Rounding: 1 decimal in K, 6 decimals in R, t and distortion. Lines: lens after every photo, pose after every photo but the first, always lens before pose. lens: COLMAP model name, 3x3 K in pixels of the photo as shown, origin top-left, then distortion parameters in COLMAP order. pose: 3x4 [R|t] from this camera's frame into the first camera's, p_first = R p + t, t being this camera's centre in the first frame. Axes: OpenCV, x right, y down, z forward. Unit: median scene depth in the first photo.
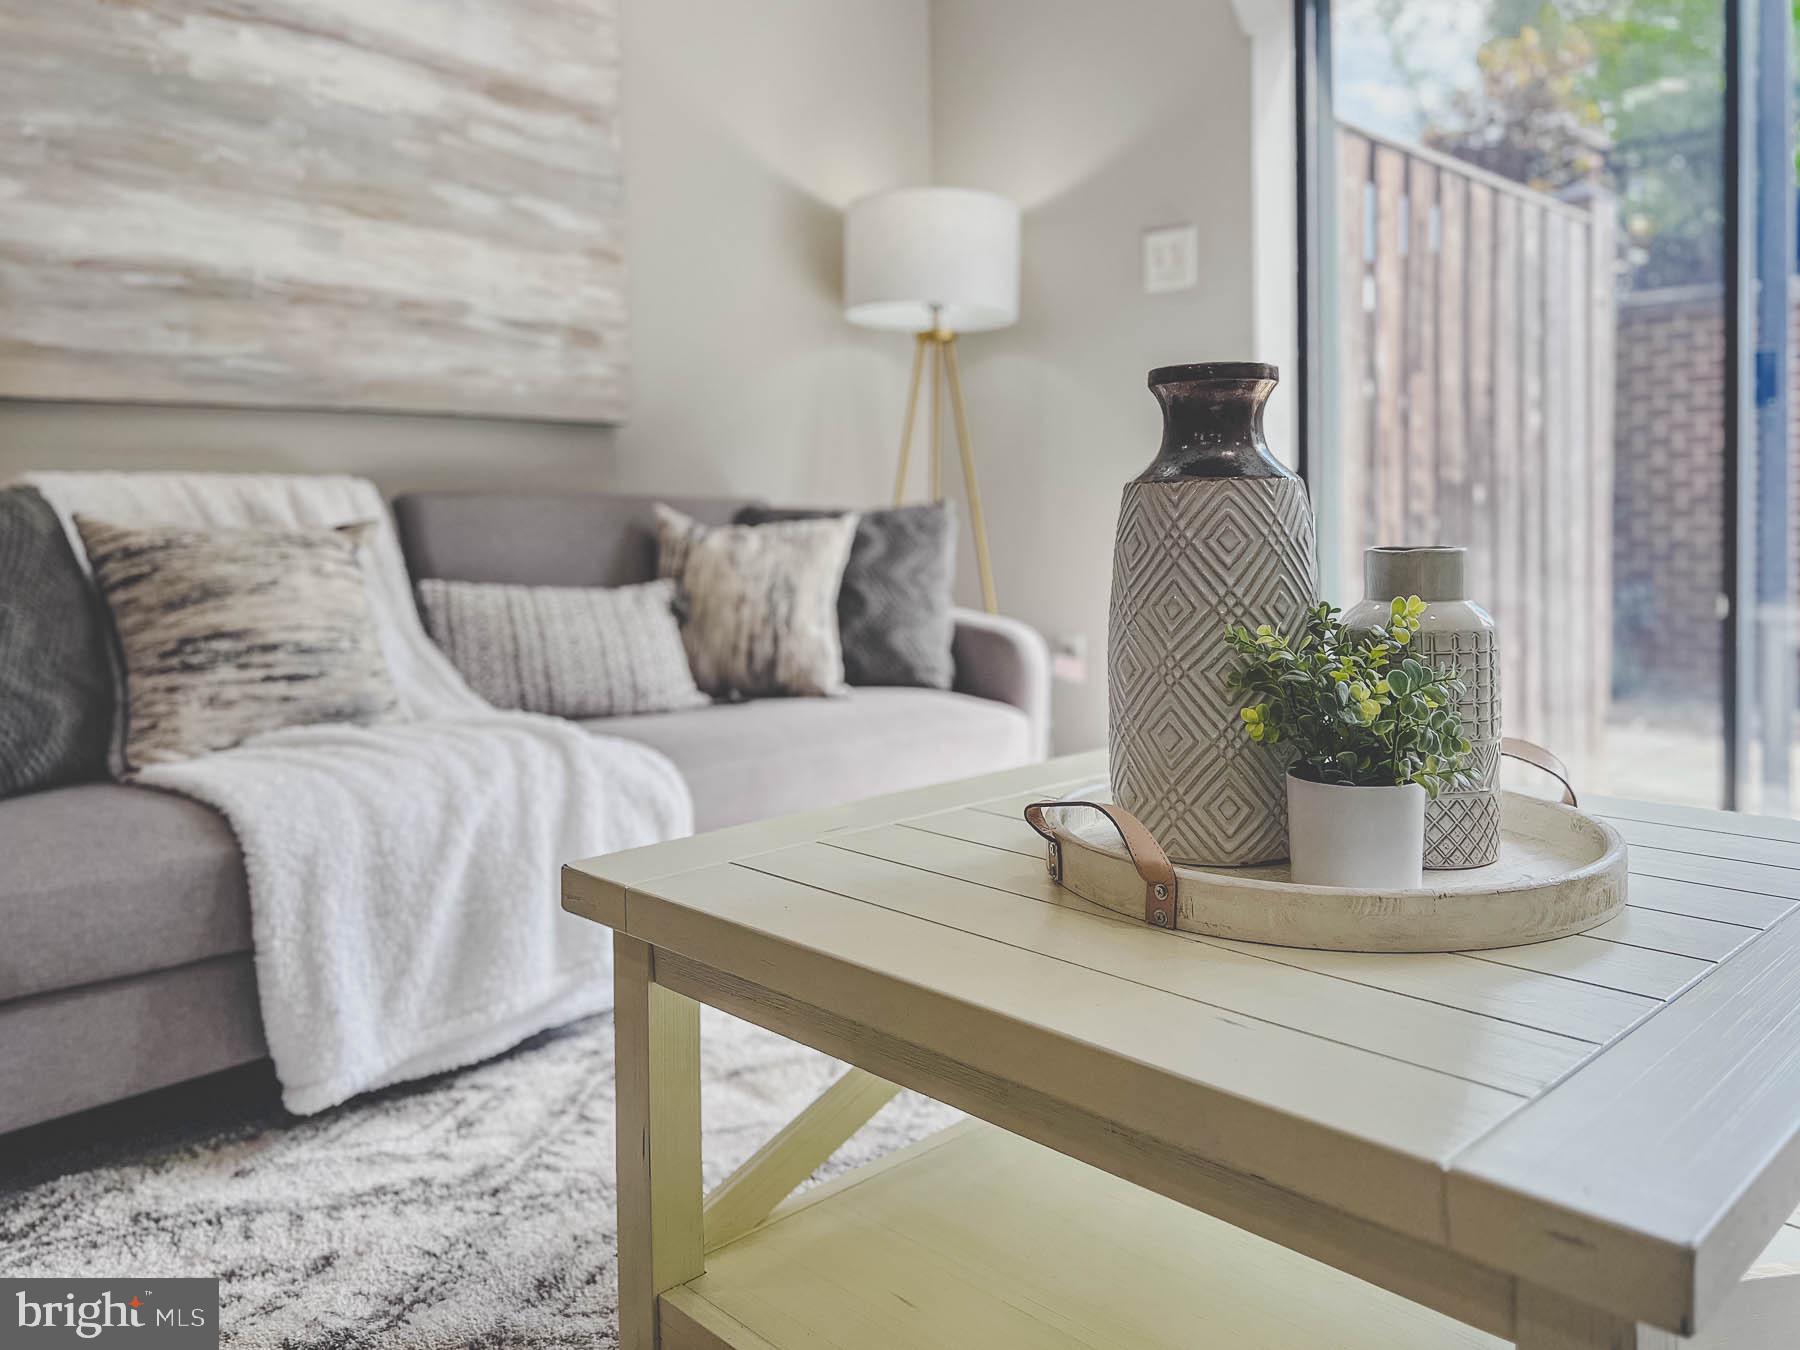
lens RADIAL K [[1371.6, 0, 900.0], [0, 1371.6, 675.0], [0, 0, 1]] dist [-0.050994, -0.002555]
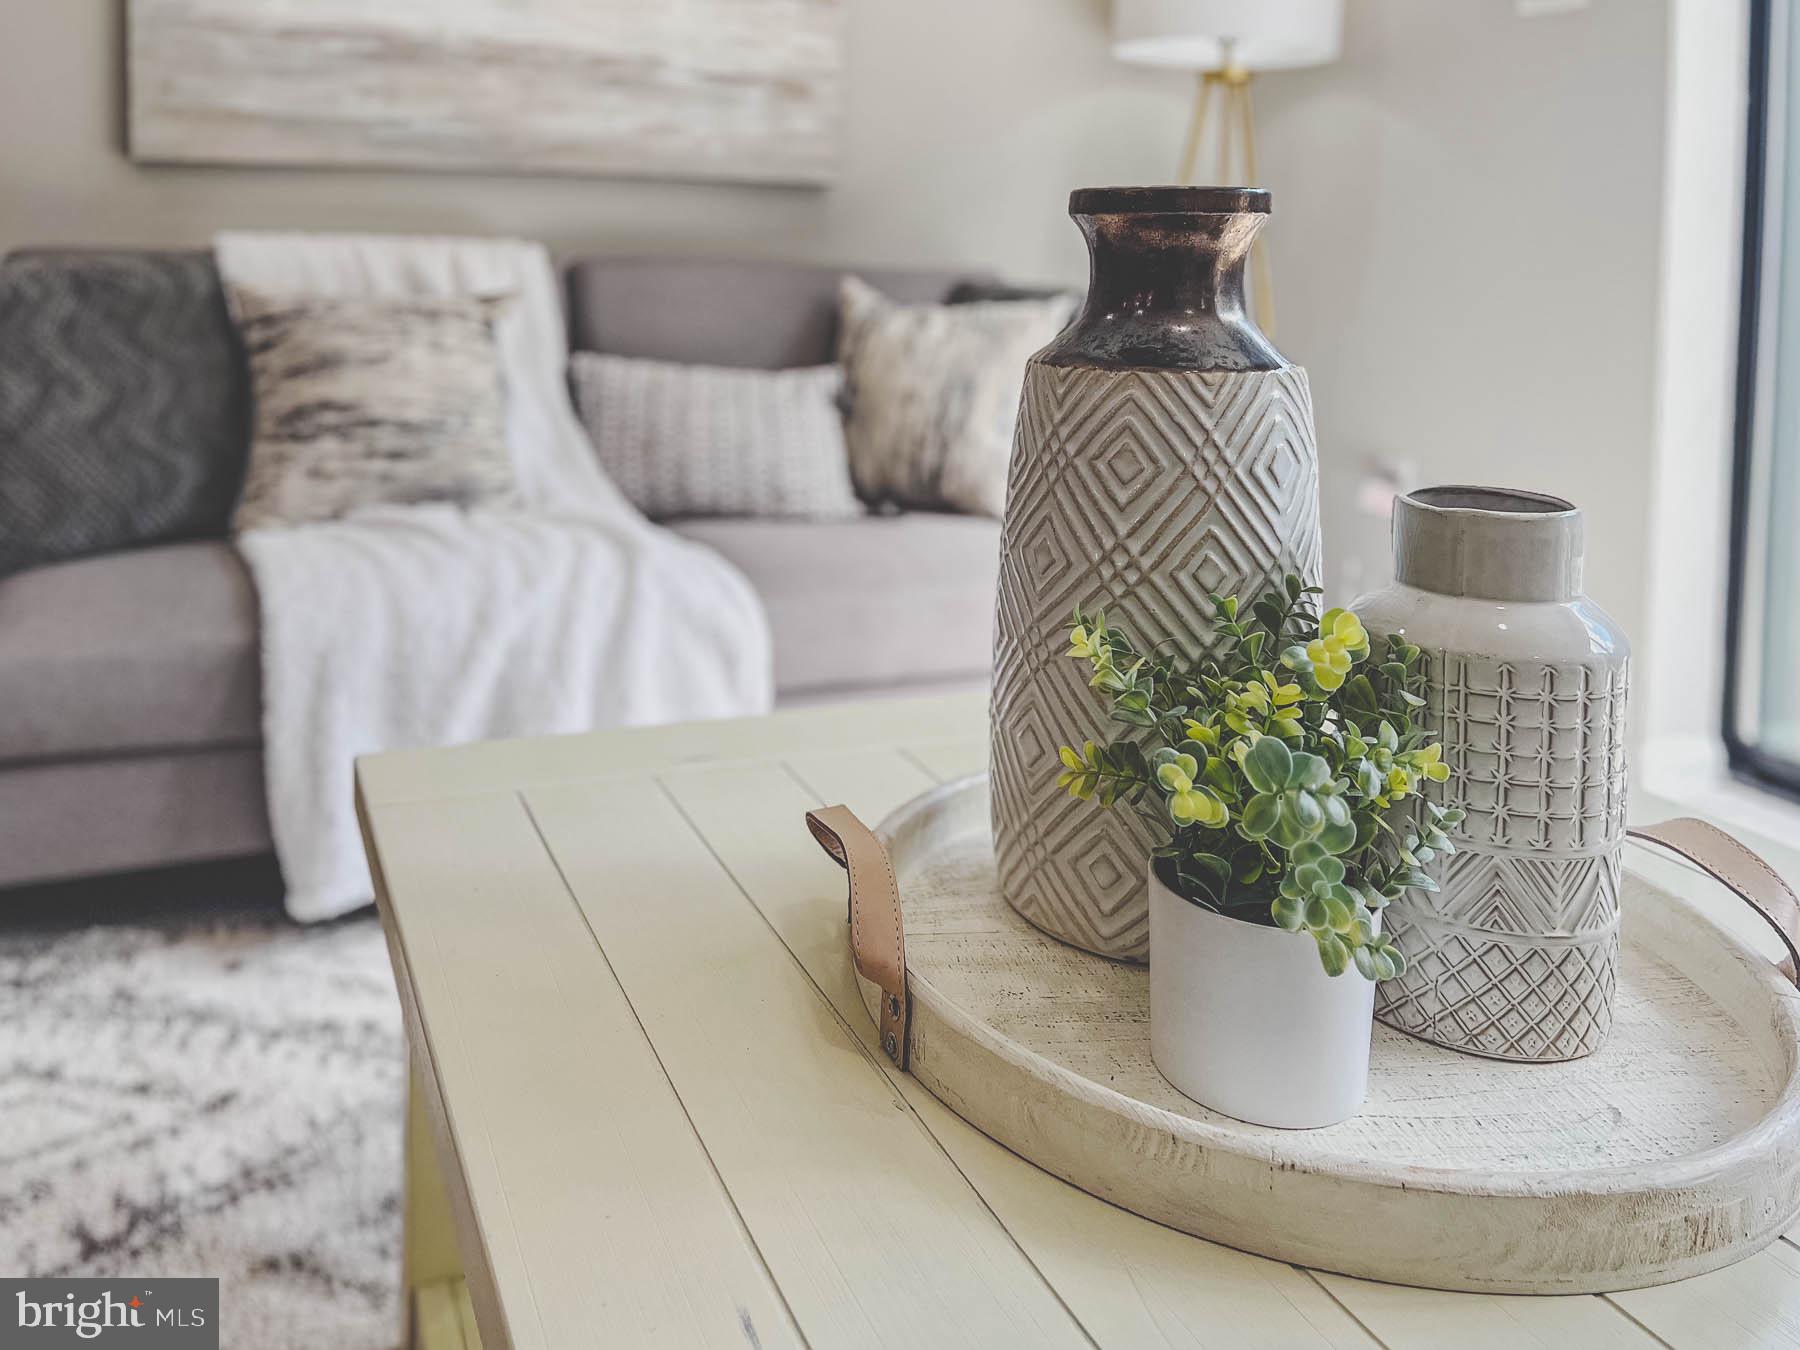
lens RADIAL K [[1387.6, 0, 900.9], [0, 1387.6, 332.2], [0, 0, 1]] dist [-0.047781, 0.012126]
pose [[0.899290, 0.065775, -0.432379, 0.314749], [-0.076494, 0.997042, -0.007424, -0.110132], [0.430612, 0.039751, 0.901661, 0.267275]]
